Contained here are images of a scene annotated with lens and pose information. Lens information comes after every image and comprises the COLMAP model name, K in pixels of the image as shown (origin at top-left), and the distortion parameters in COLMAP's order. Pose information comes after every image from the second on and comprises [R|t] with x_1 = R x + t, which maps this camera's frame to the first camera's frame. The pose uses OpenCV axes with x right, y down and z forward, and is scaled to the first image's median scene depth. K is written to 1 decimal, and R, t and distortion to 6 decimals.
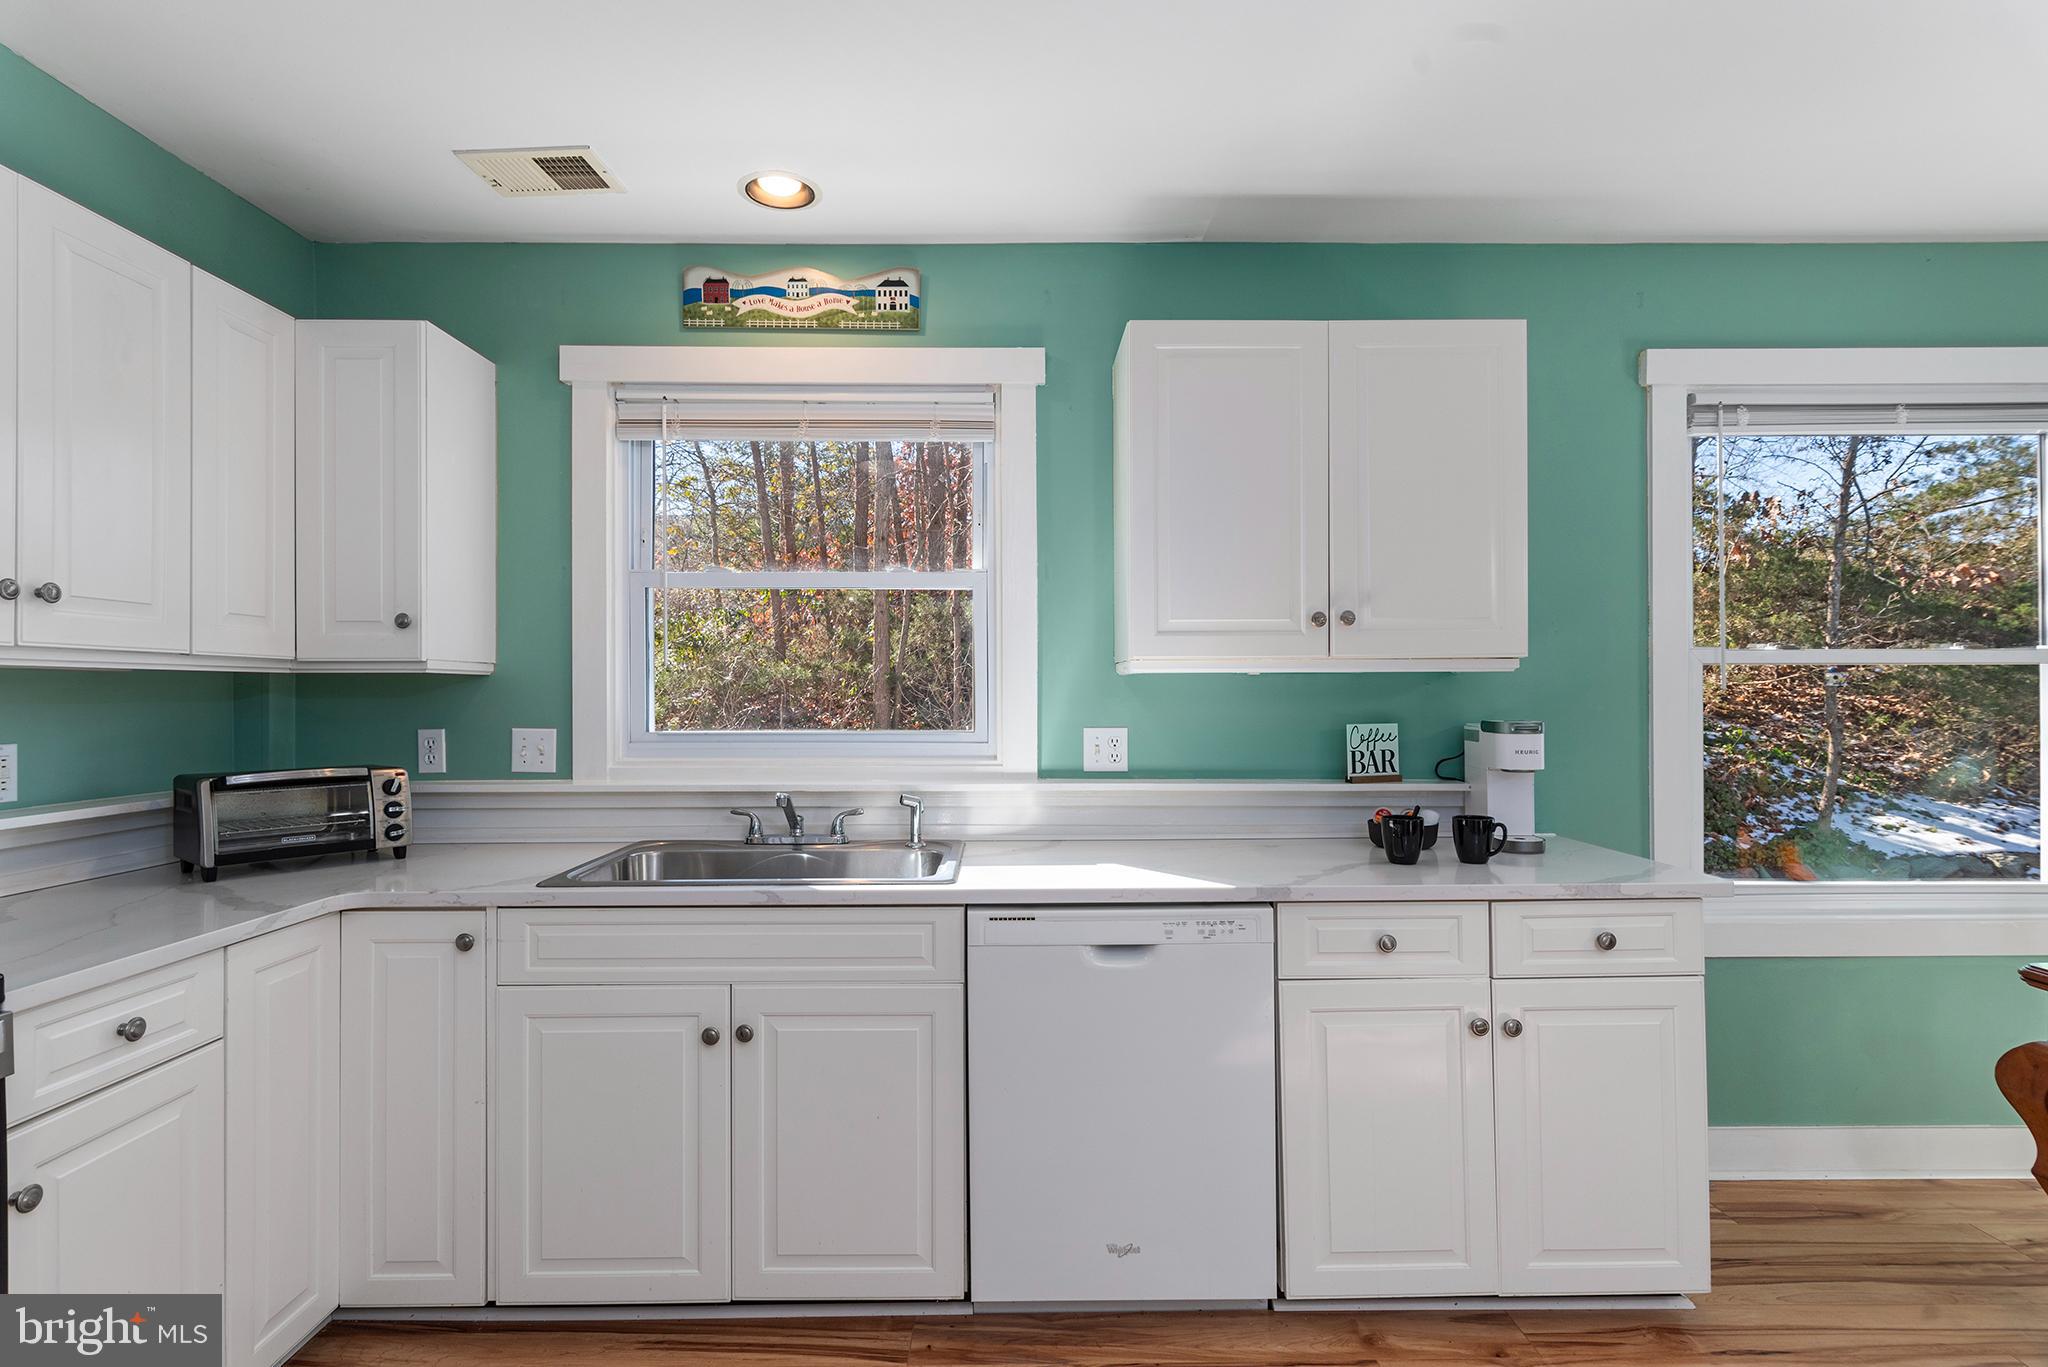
lens RADIAL K [[1002.0, 0, 1021.4], [0, 1002.0, 687.4], [0, 0, 1]] dist [0.001065, -0.000297]
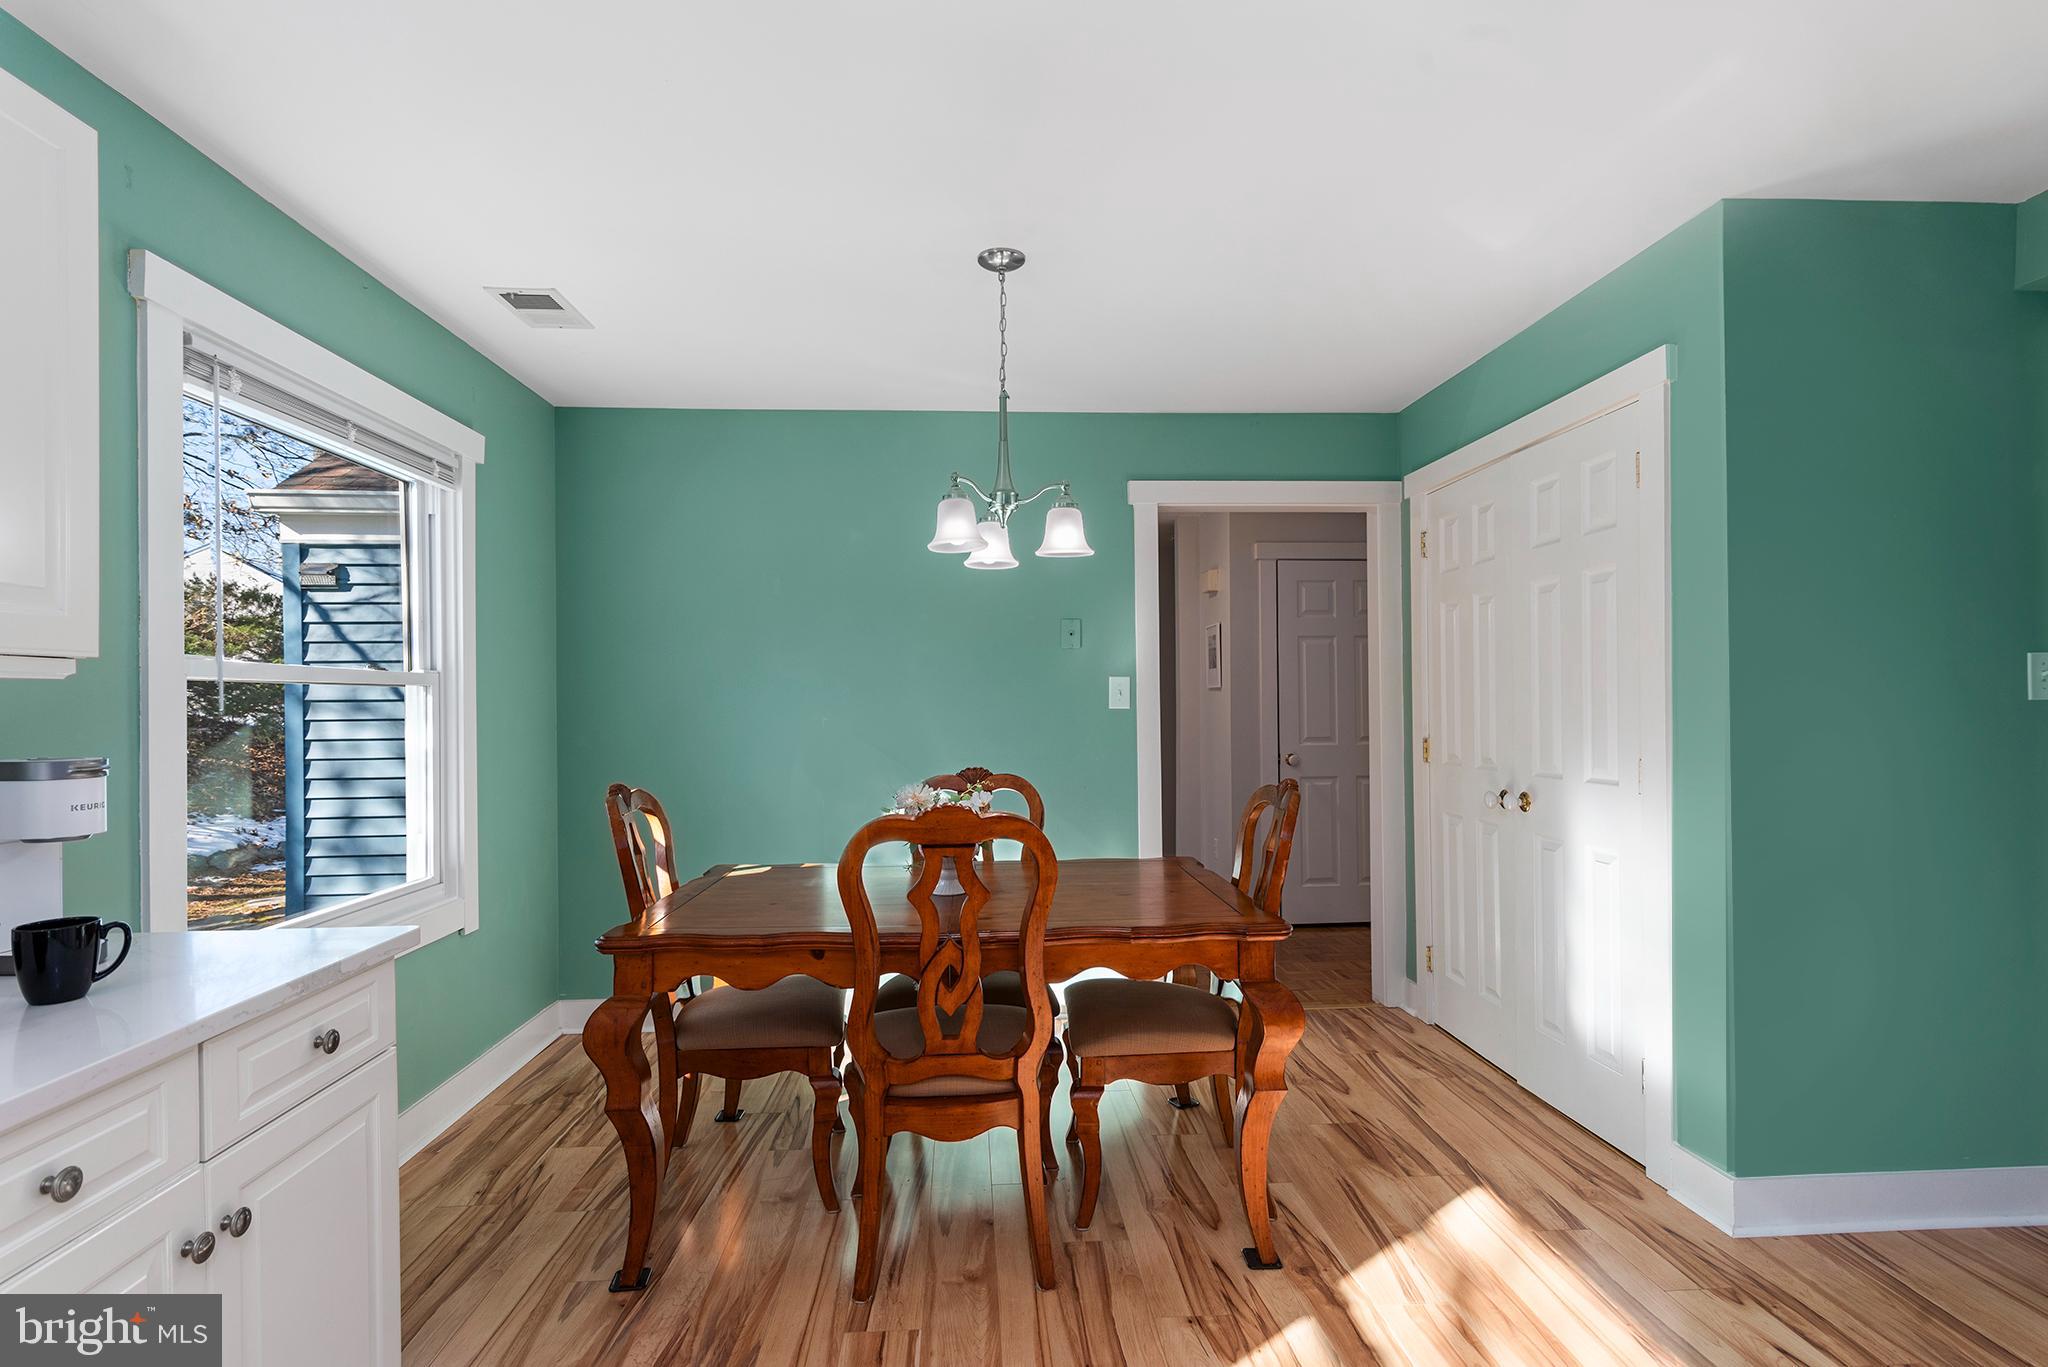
lens RADIAL K [[1002.0, 0, 1021.4], [0, 1002.0, 687.4], [0, 0, 1]] dist [0.001065, -0.000297]
pose [[-0.053626, 0.016844, 0.998419, -0.151092], [0.004355, 0.999852, -0.016634, 0.001674], [-0.998552, 0.003456, -0.053692, 0.397558]]
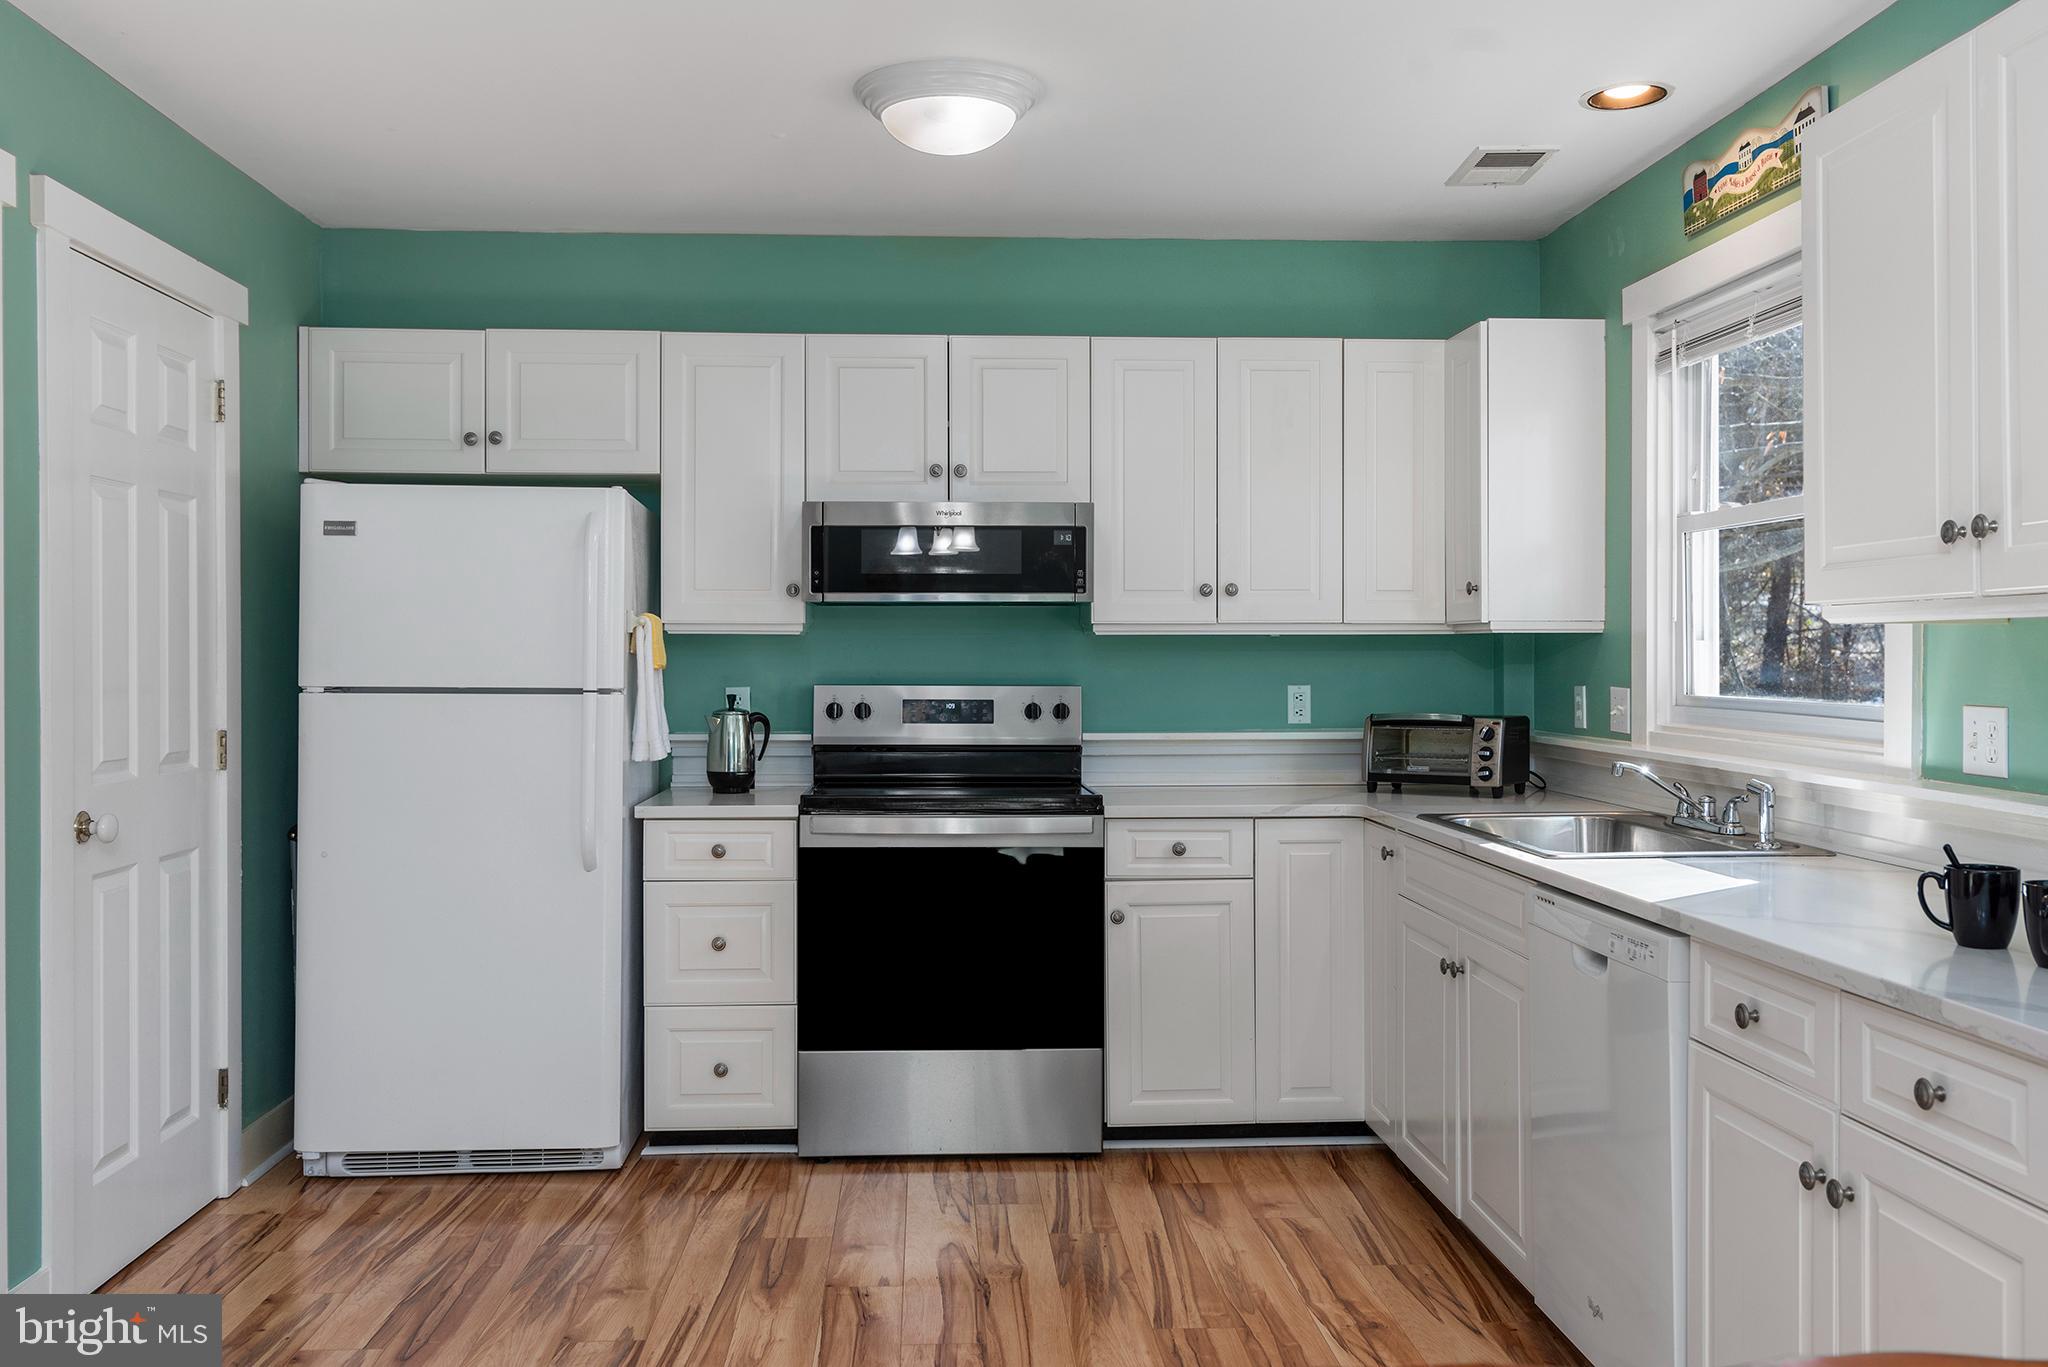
lens RADIAL K [[1703.3, 0, 1010.5], [0, 1703.3, 658.8], [0, 0, 1]] dist [0.001823, -0.007847]
pose [[0.046783, 0.005690, -0.998889, 1.158819], [0.007458, 0.999954, 0.006045, -0.000936], [0.998877, -0.007732, 0.046739, 0.338837]]
